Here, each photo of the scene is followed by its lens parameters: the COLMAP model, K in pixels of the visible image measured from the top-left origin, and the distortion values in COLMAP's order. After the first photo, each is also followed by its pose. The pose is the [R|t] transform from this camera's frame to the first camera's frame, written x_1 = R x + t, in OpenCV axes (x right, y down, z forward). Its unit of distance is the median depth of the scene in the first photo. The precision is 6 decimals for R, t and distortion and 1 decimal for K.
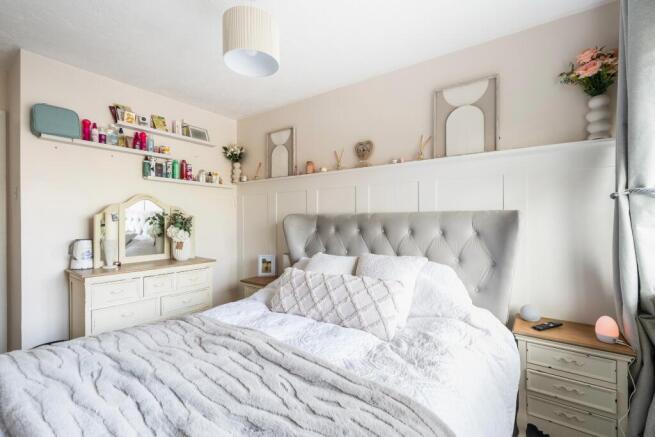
lens RADIAL K [[285.6, 0, 327.5], [0, 285.6, 218.5], [0, 0, 1]] dist [-0.029684, 0.000037]
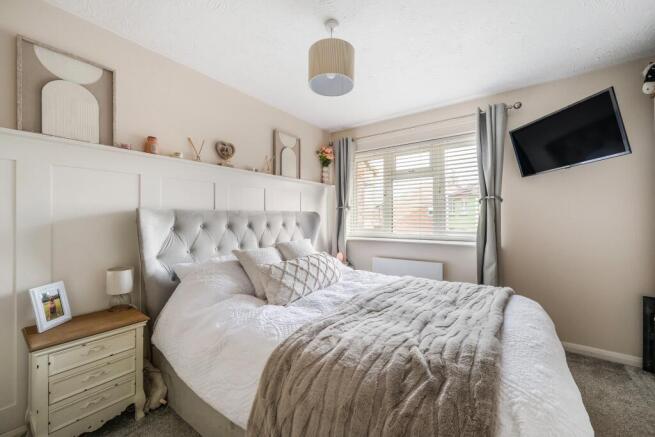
lens RADIAL K [[266.7, 0, 327.9], [0, 266.7, 209.3], [0, 0, 1]] dist [-0.000394, -0.000133]
pose [[-0.000720, 0.029739, 0.999557, -0.865450], [-0.008110, 0.999525, -0.029744, 0.004031], [-0.999967, -0.008128, -0.000478, 0.625217]]
